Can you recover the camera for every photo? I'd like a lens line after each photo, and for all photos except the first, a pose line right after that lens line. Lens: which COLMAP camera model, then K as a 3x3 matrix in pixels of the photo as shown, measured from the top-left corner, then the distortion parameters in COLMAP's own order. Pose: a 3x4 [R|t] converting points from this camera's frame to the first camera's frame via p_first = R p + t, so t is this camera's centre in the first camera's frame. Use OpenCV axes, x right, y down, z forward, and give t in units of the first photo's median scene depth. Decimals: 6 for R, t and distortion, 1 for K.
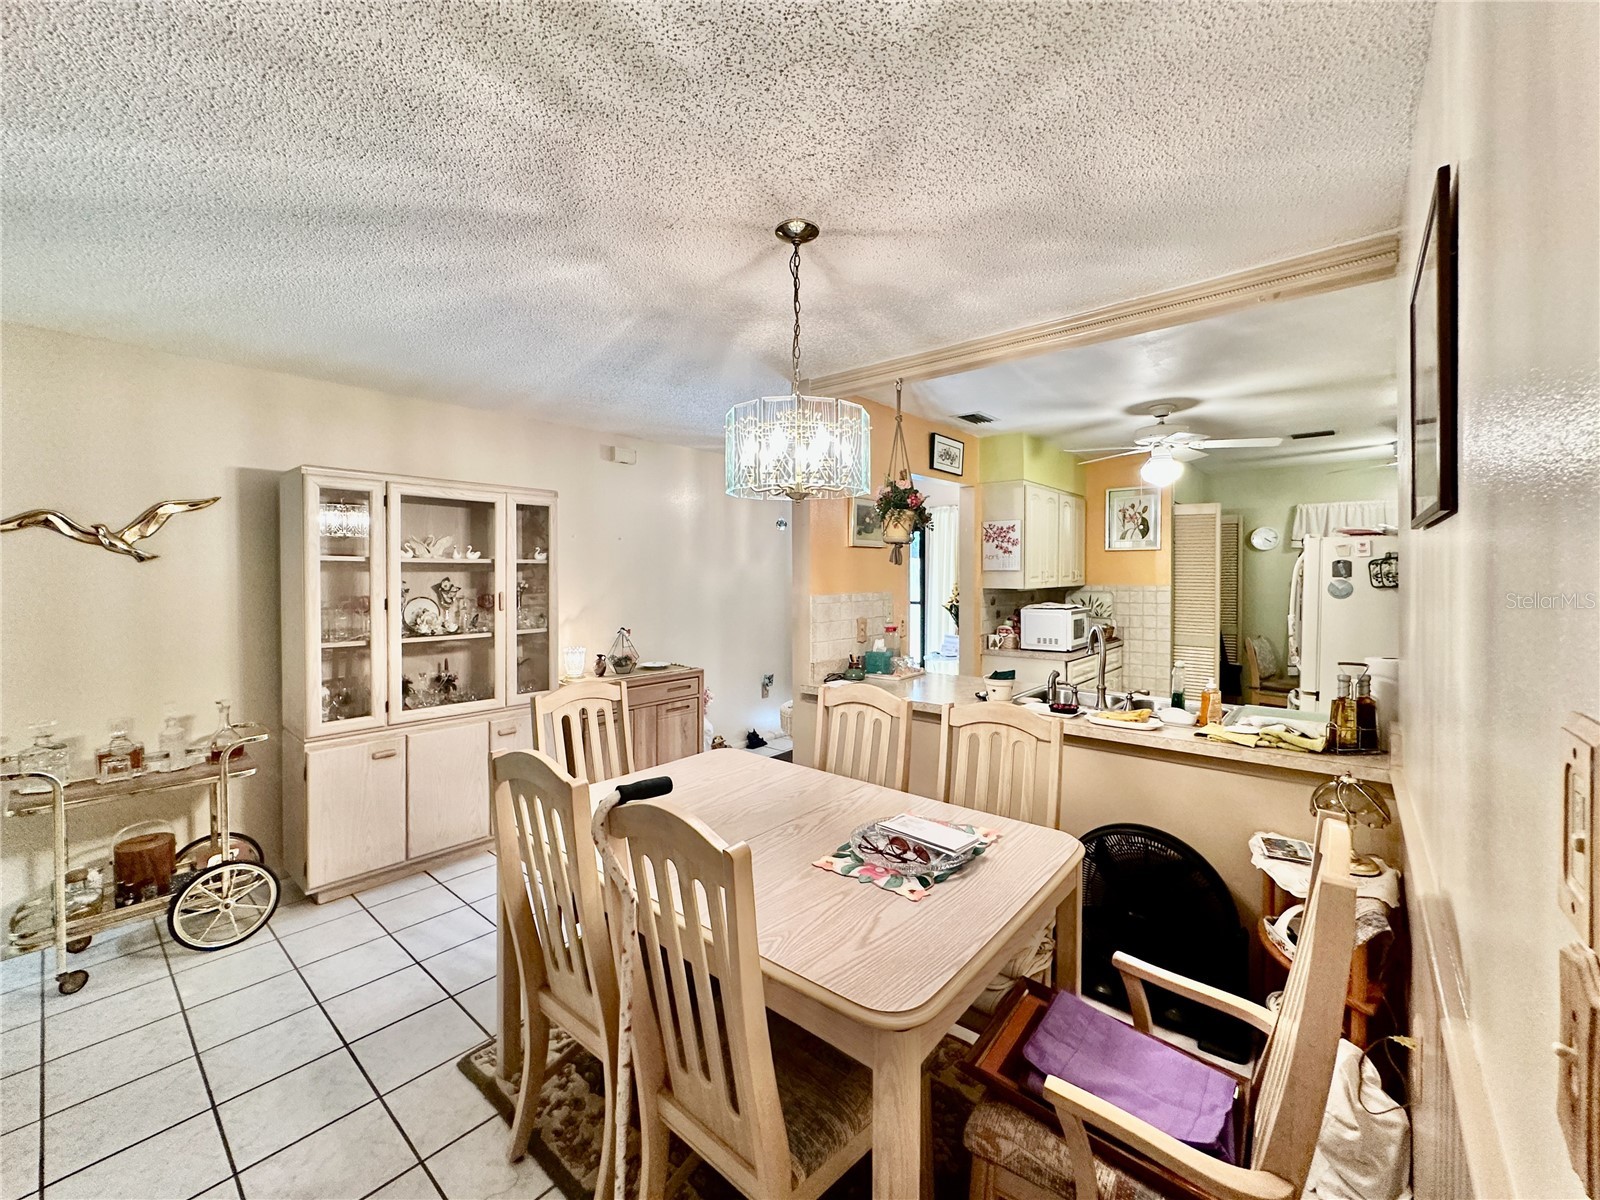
lens RADIAL K [[647.2, 0, 800.0], [0, 647.2, 600.0], [0, 0, 1]] dist [-0.000865, -0.000011]
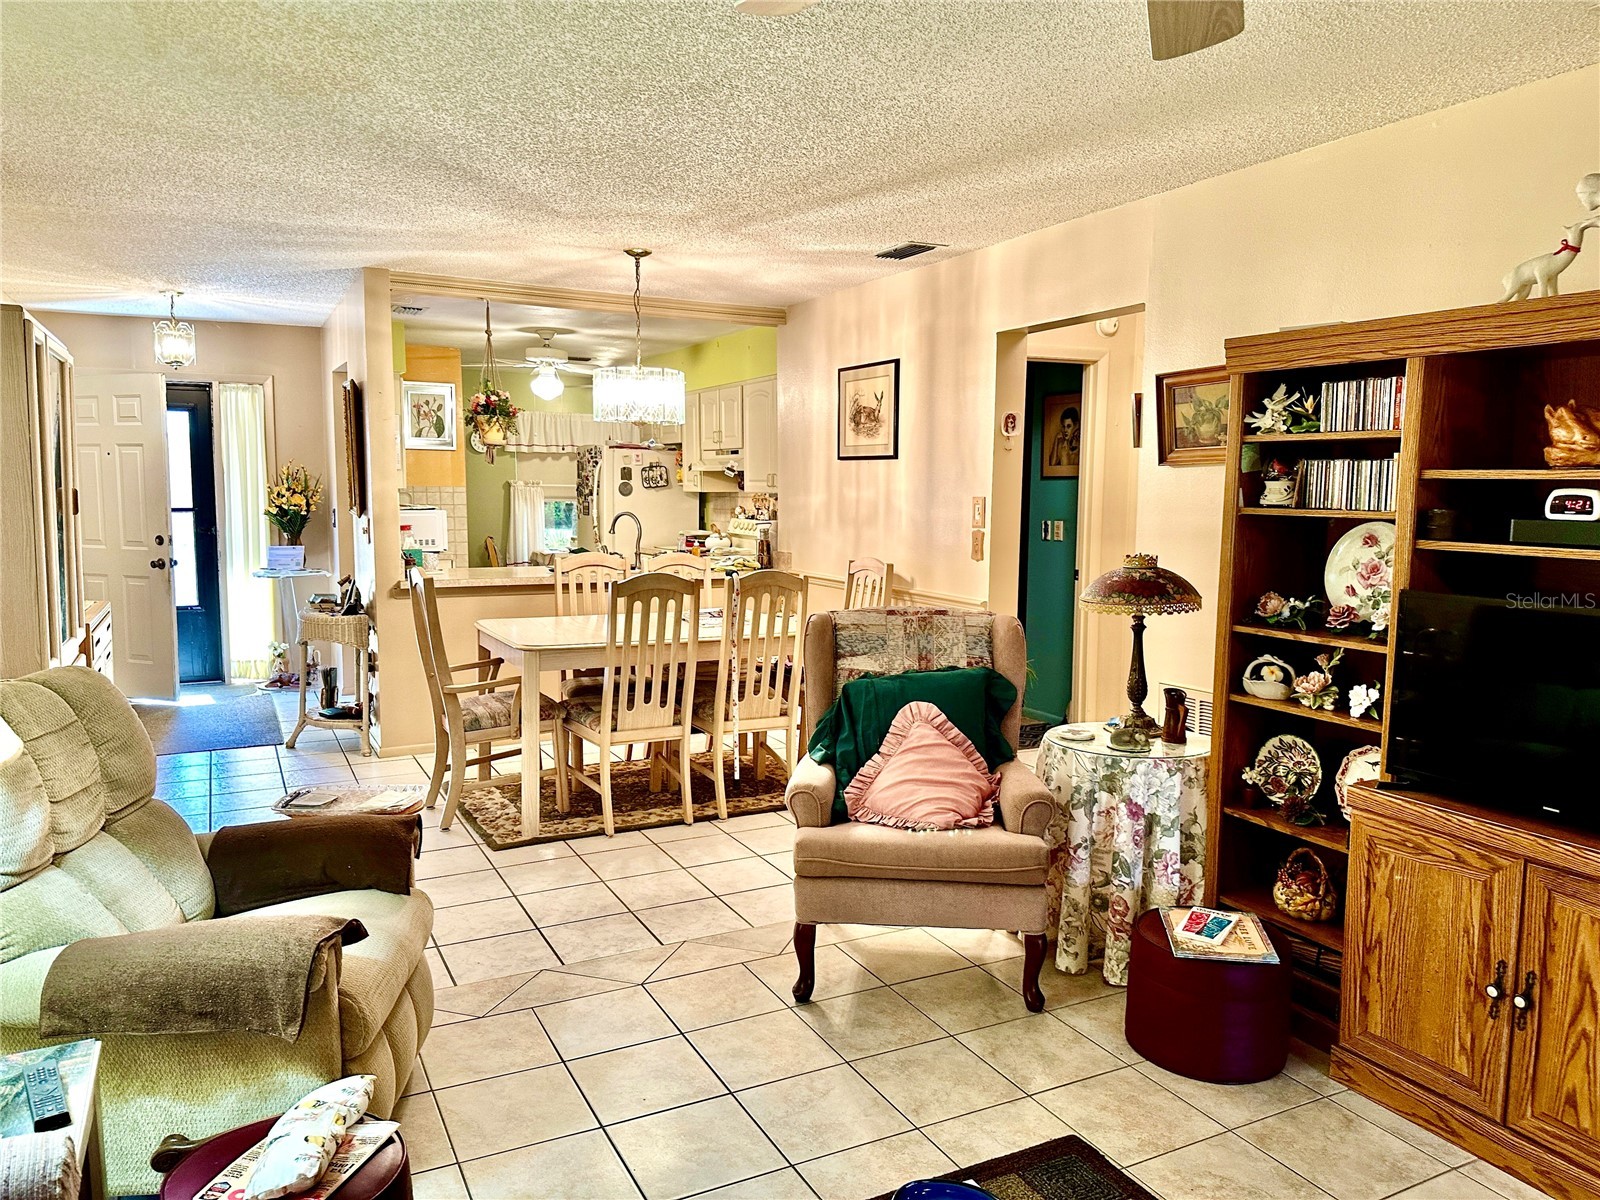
lens RADIAL K [[1114.1, 0, 800.0], [0, 1114.1, 600.0], [0, 0, 1]] dist [0.106114, -0.145351]
pose [[0.383108, -0.090710, 0.919239, -0.893915], [0.026199, 0.995833, 0.087350, 0.014826], [-0.923332, -0.009381, 0.383888, -0.160069]]
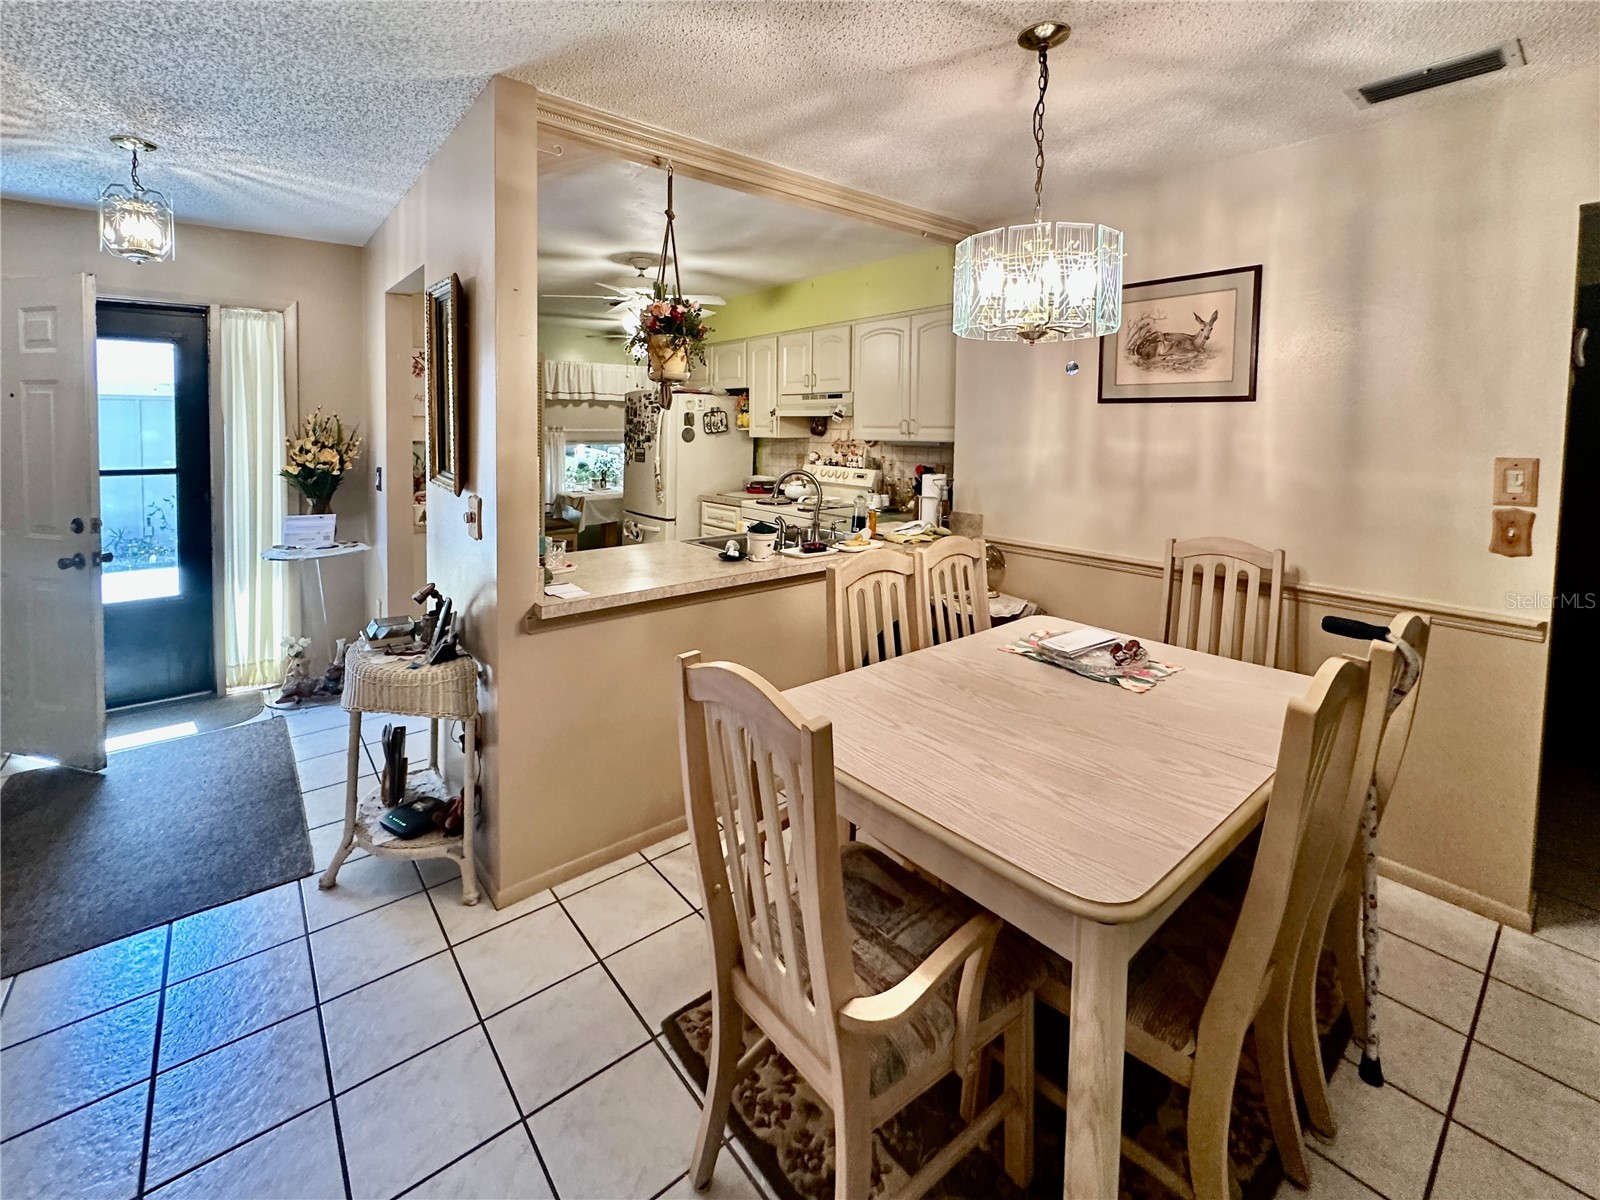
lens RADIAL K [[692.9, 0, 785.5], [0, 692.9, 446.3], [0, 0, 1]] dist [-0.001524, -0.000142]
pose [[0.188802, -0.028988, 0.981587, -0.371499], [0.032358, 0.999205, 0.023285, -0.015624], [-0.981482, 0.027366, 0.189590, 0.431807]]
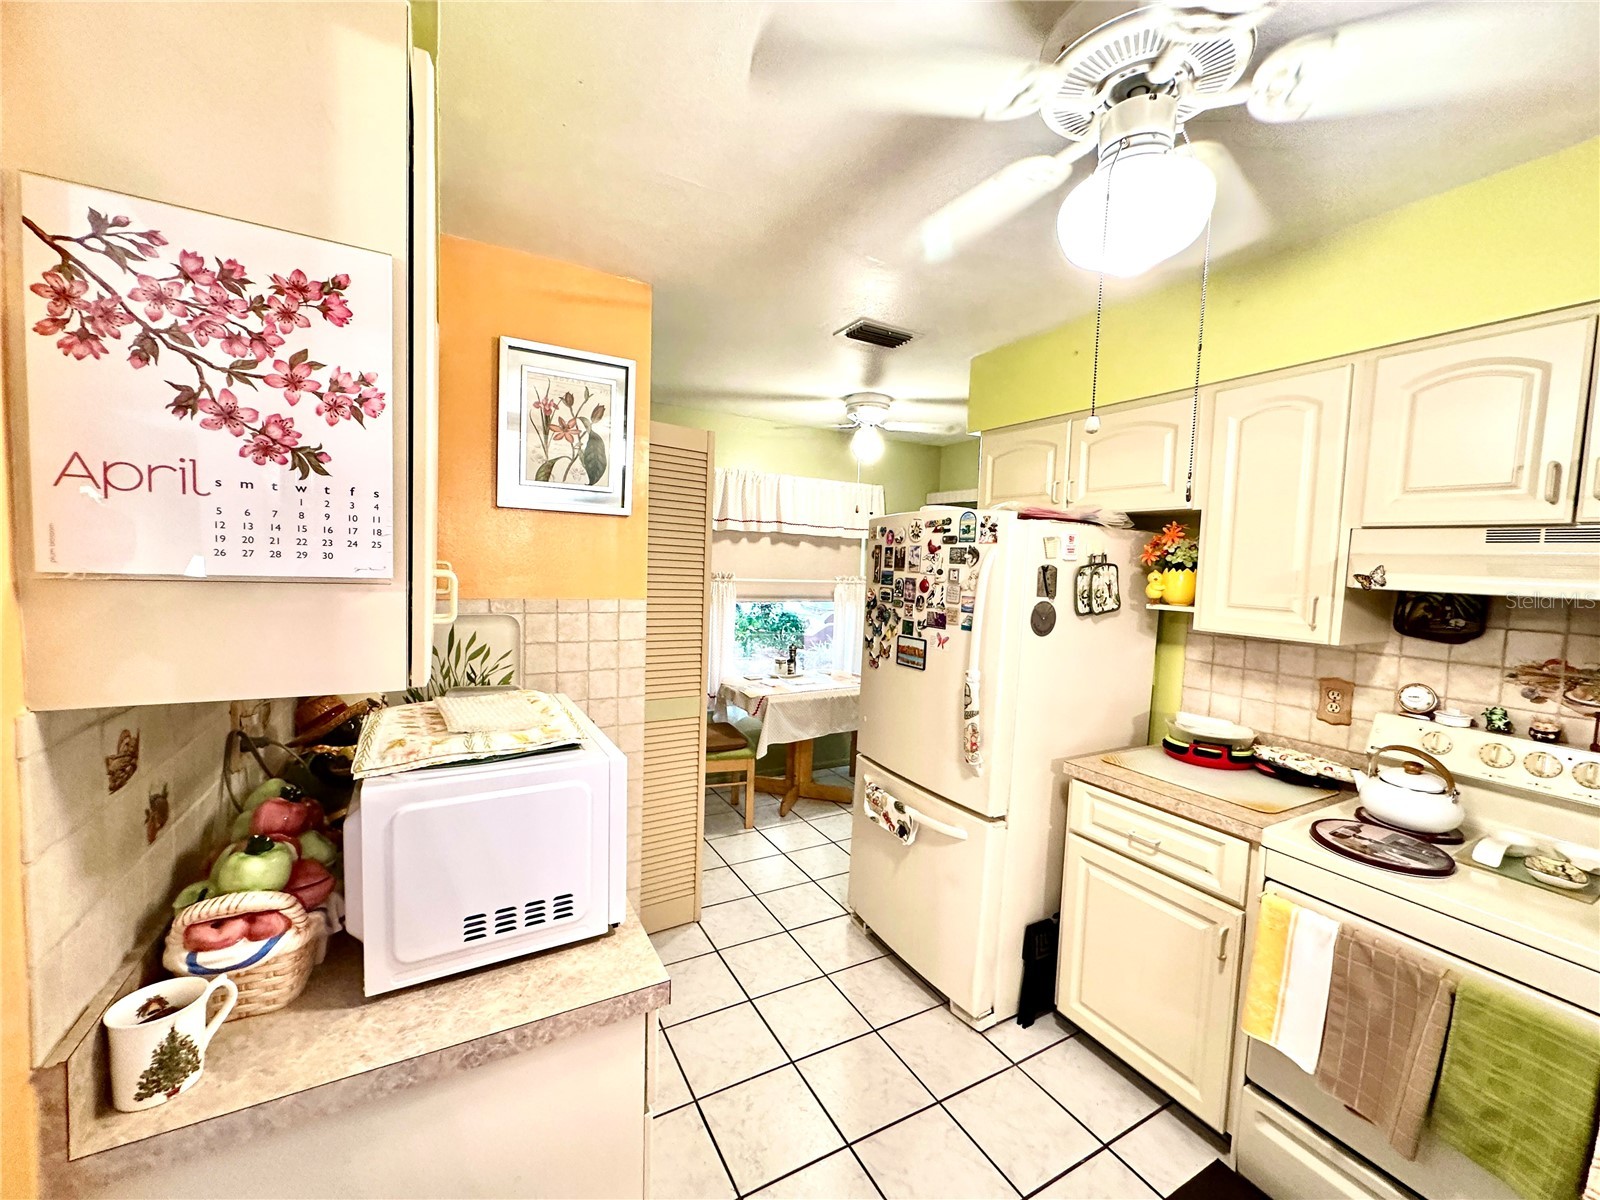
lens RADIAL K [[633.9, 0, 800.0], [0, 633.9, 600.0], [0, 0, 1]] dist [0.000578, 0.000136]
pose [[0.344178, -0.045976, 0.937778, 0.210999], [-0.001846, 0.998765, 0.049643, -0.045628], [-0.938902, -0.018817, 0.343669, 0.790074]]
